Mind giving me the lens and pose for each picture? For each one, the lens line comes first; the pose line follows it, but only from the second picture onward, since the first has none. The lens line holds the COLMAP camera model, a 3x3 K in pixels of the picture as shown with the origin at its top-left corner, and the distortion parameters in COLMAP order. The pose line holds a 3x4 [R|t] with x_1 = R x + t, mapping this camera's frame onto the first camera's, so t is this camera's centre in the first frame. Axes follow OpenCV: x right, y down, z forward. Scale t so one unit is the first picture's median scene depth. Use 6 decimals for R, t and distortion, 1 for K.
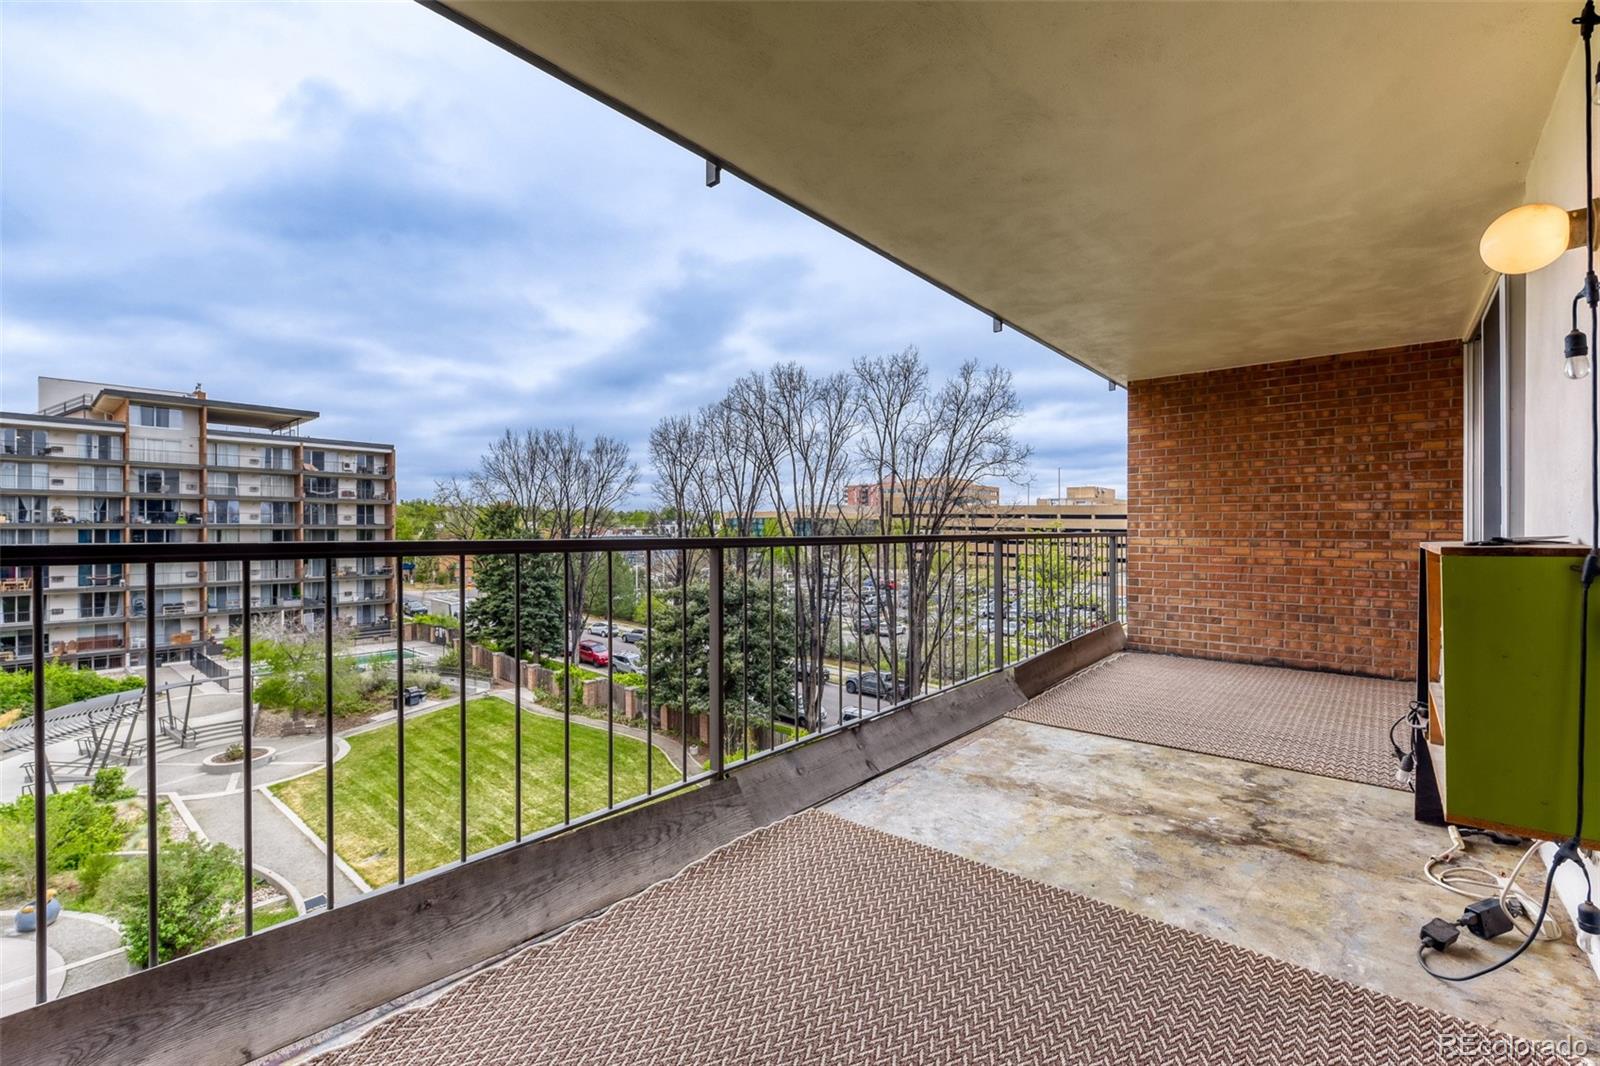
lens RADIAL K [[698.3, 0, 775.7], [0, 698.3, 533.7], [0, 0, 1]] dist [-0.005991, -0.000502]
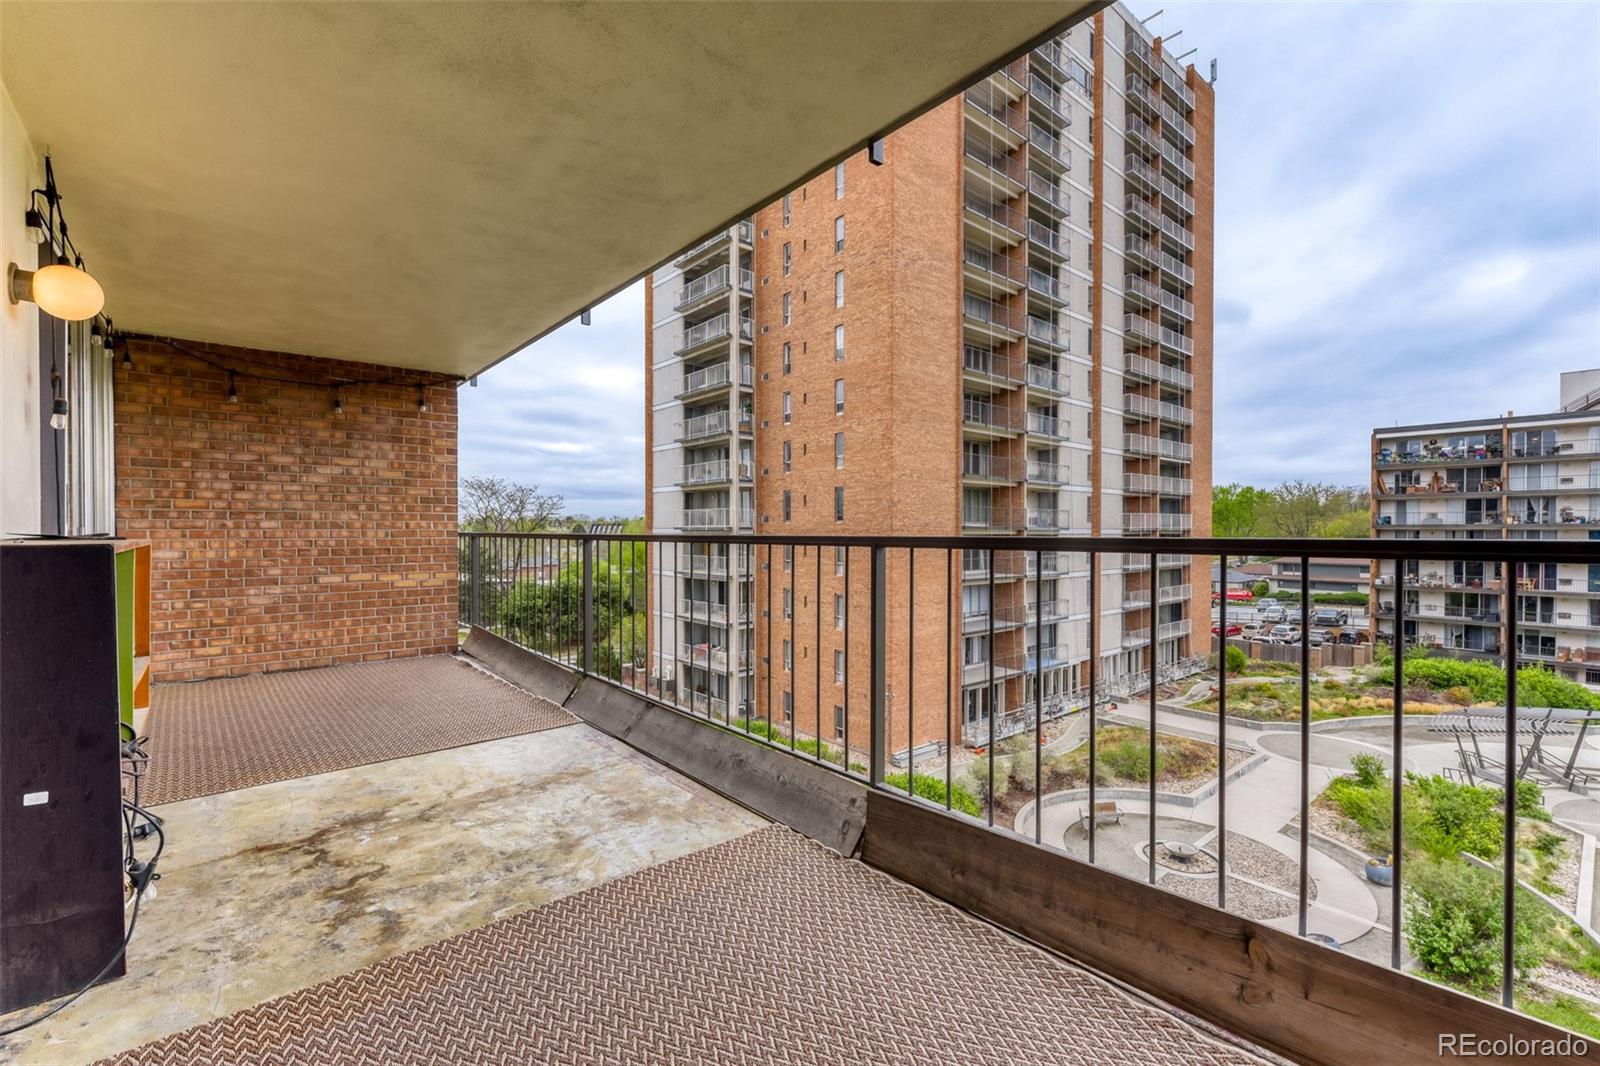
lens RADIAL K [[698.3, 0, 784.3], [0, 698.3, 539.0], [0, 0, 1]] dist [-0.005991, -0.000502]
pose [[-0.168034, 0.010740, -0.985723, 1.223434], [-0.004735, 0.999920, 0.011701, -0.002774], [0.985770, 0.006634, -0.167969, 1.442422]]
